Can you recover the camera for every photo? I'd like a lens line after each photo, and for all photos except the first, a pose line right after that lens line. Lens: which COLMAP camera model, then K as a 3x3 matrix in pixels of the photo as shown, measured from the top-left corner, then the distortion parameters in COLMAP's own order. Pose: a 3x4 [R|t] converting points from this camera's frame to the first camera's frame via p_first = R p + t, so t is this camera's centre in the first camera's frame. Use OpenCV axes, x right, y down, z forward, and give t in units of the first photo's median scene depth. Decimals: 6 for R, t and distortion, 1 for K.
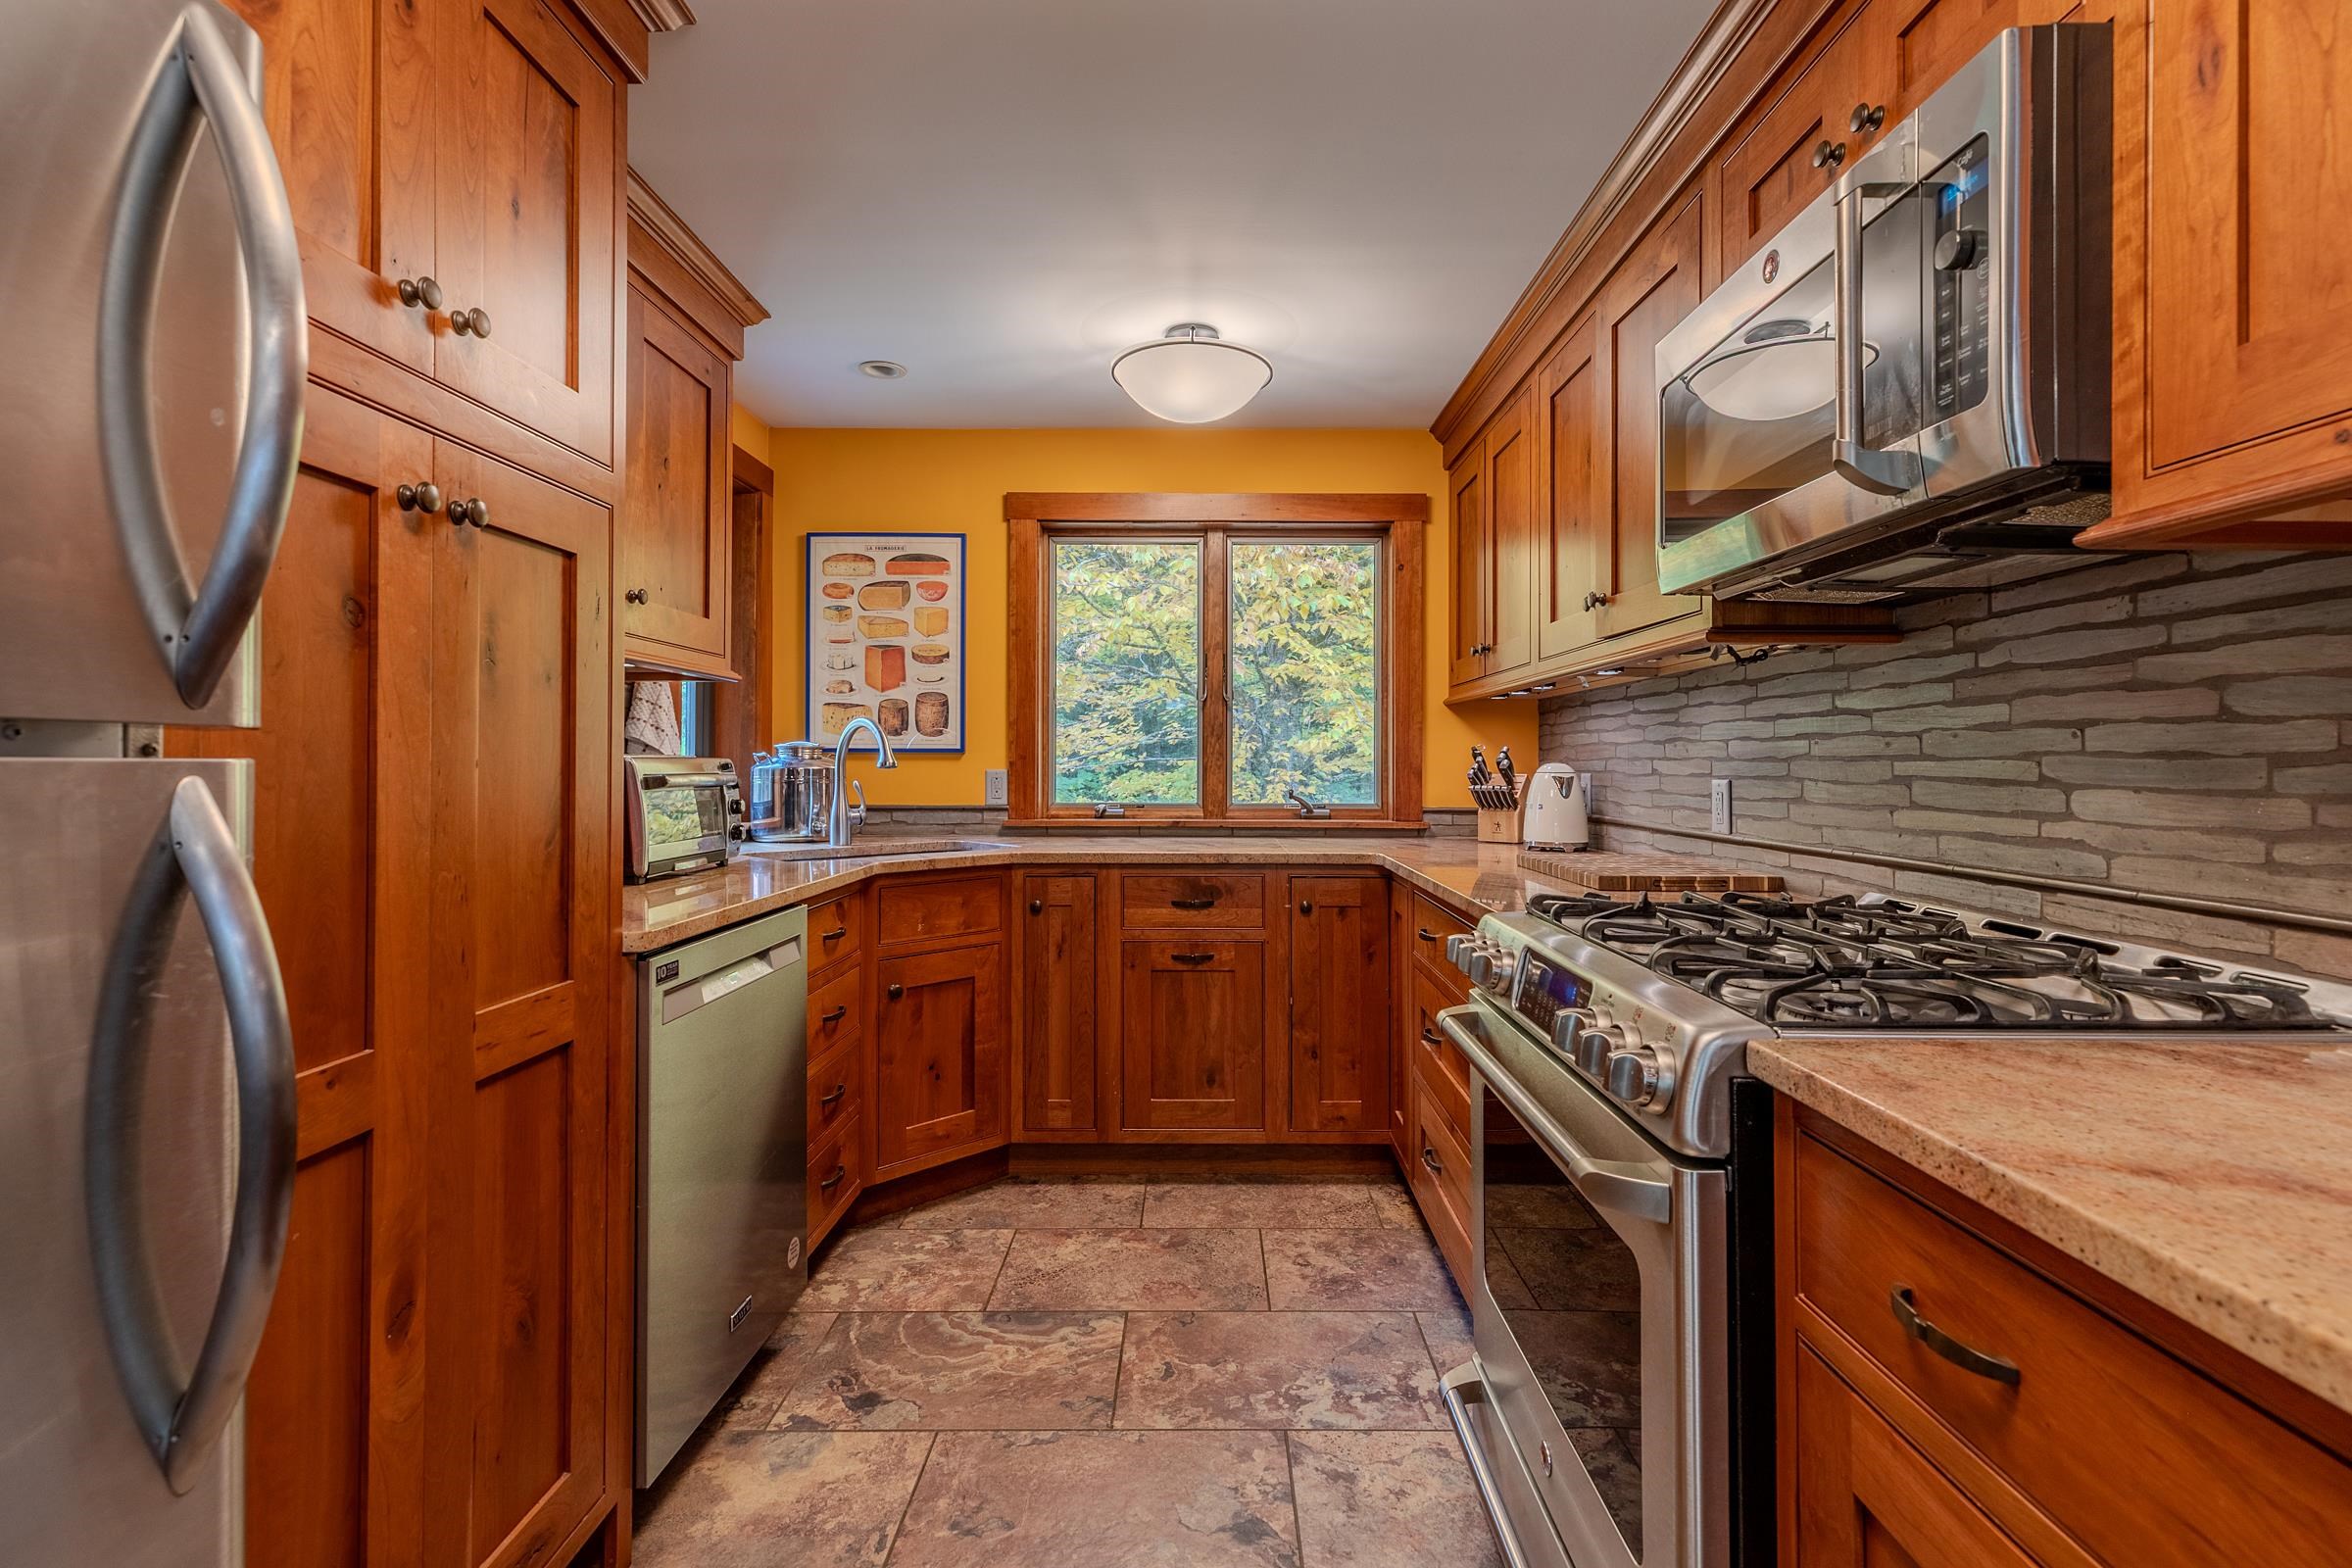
lens RADIAL K [[1078.1, 0, 1178.8], [0, 1078.1, 751.4], [0, 0, 1]] dist [0.008231, -0.000177]
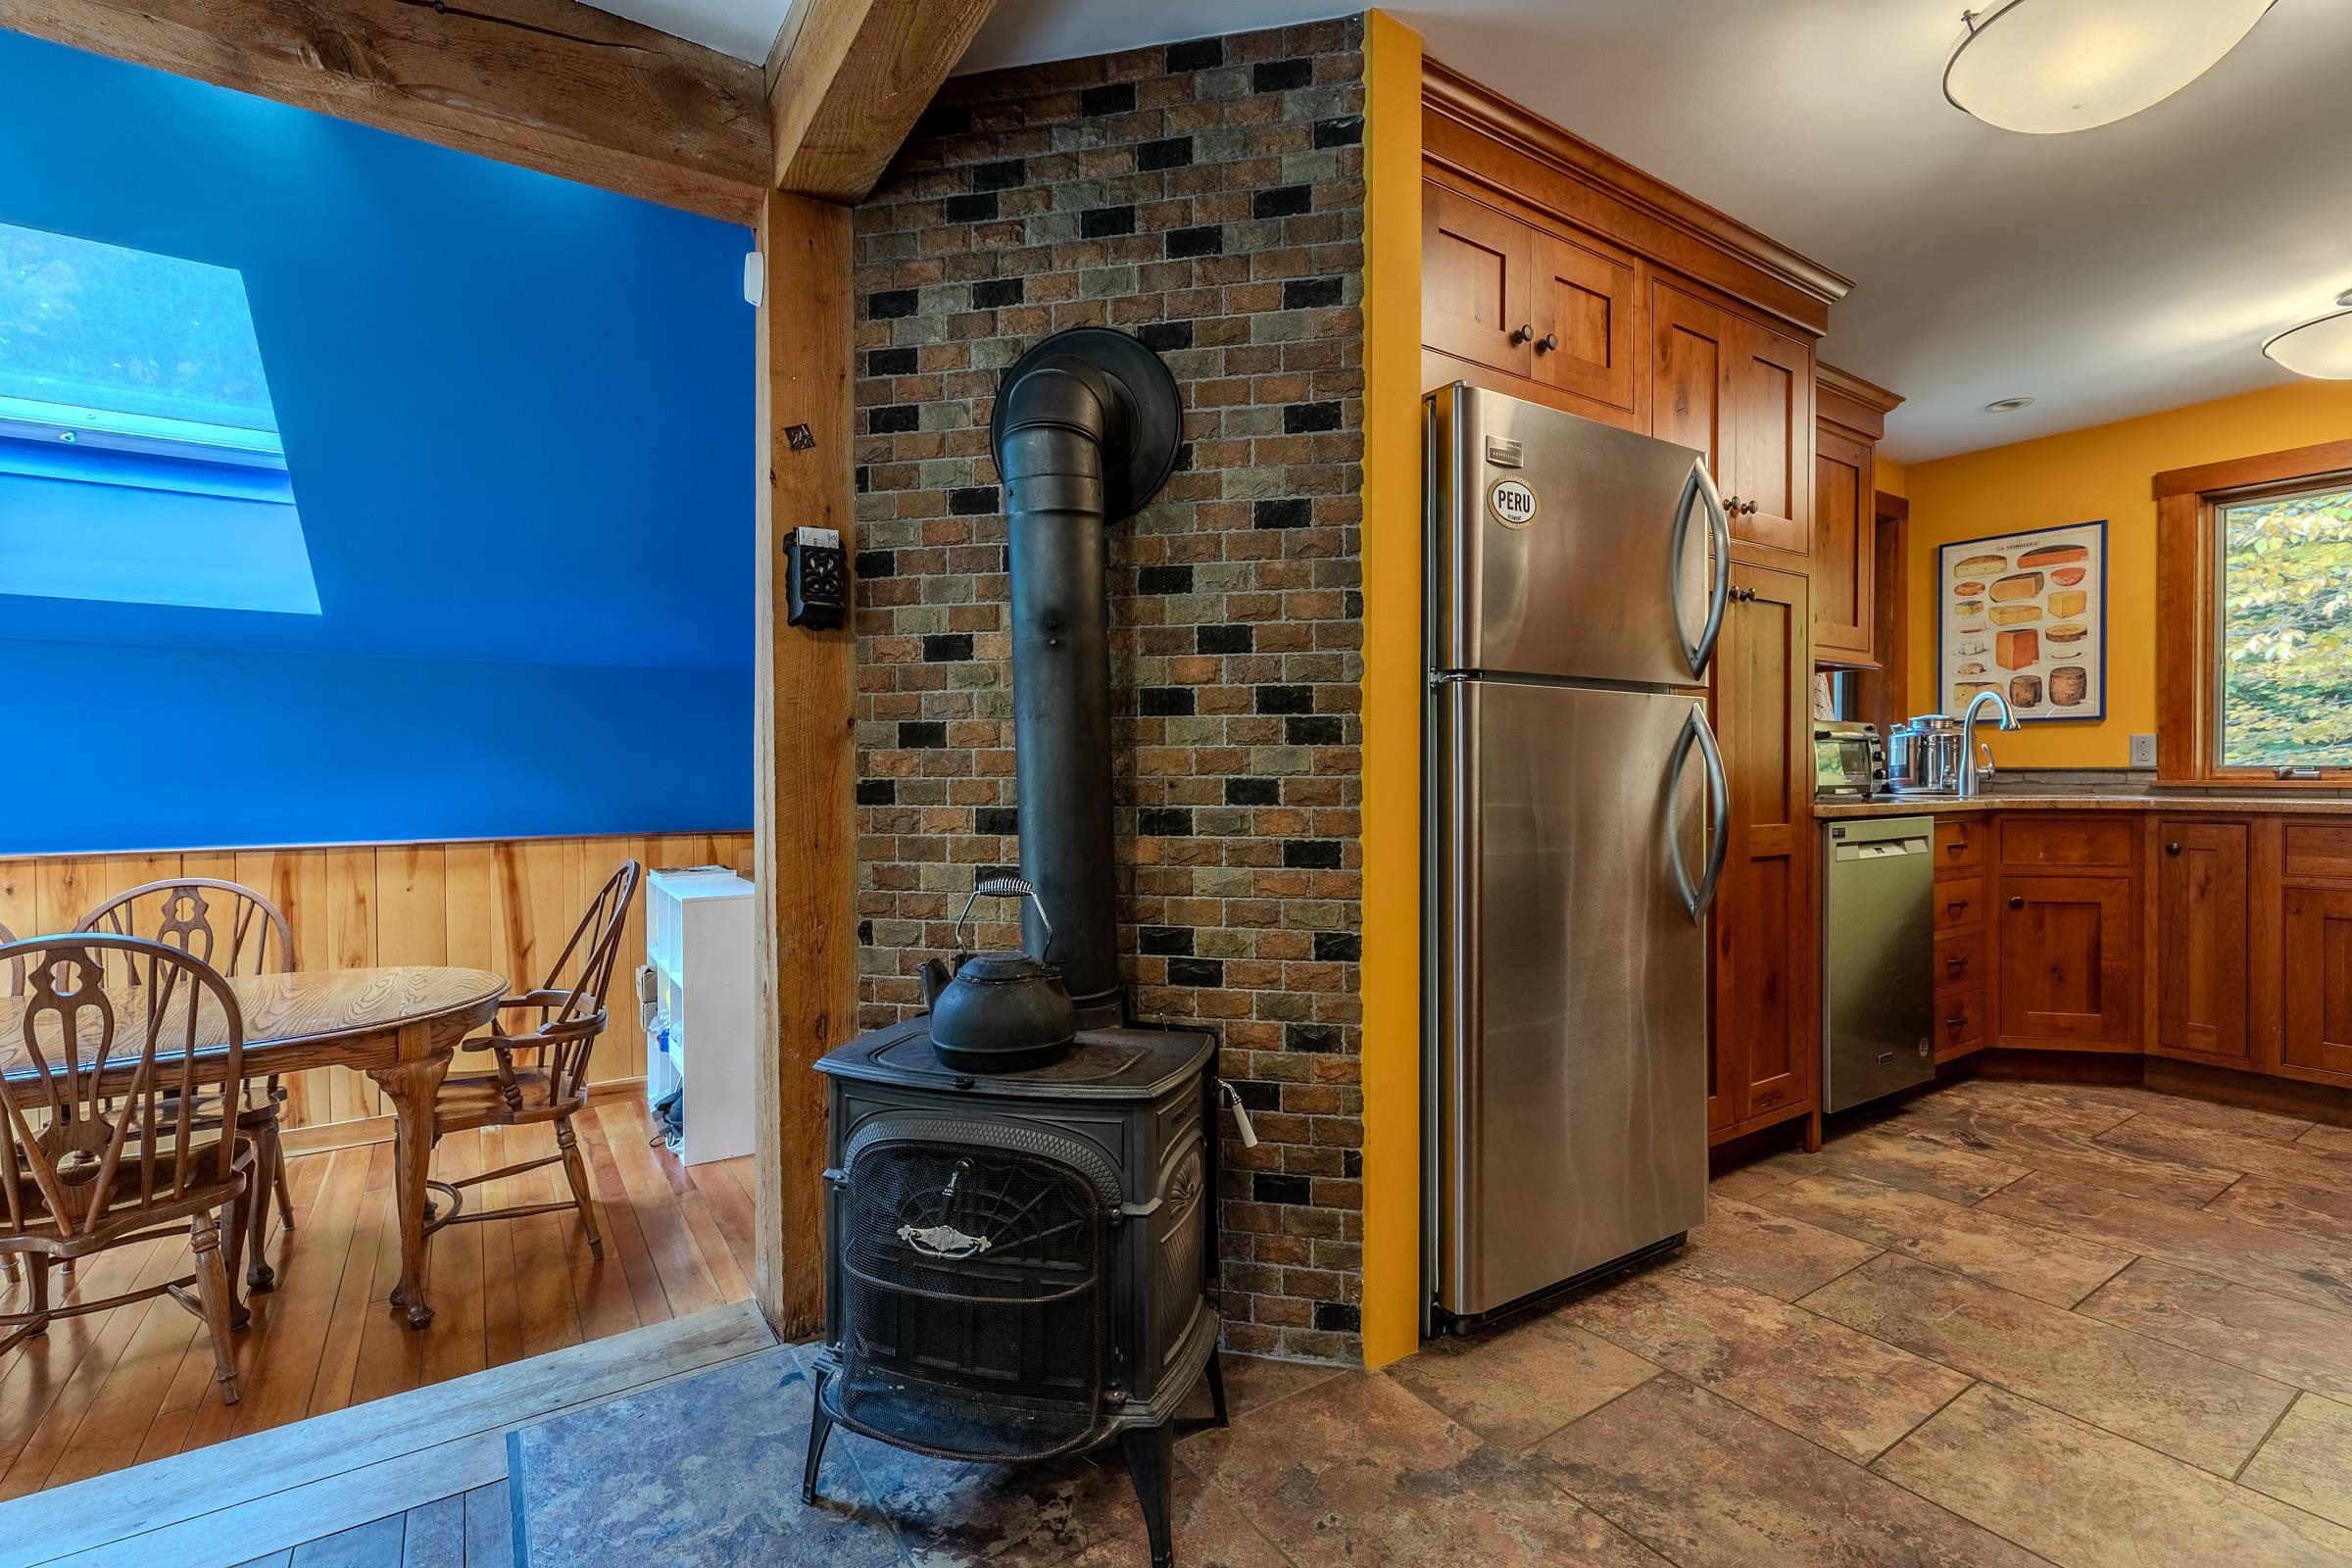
lens RADIAL K [[1078.1, 0, 1183.8], [0, 1078.1, 785.1], [0, 0, 1]] dist [0.008231, -0.000177]
pose [[0.580593, 0.006390, -0.814169, 0.191880], [0.011573, 0.999803, 0.016099, 0.048216], [0.814112, -0.018770, 0.580405, -0.500371]]
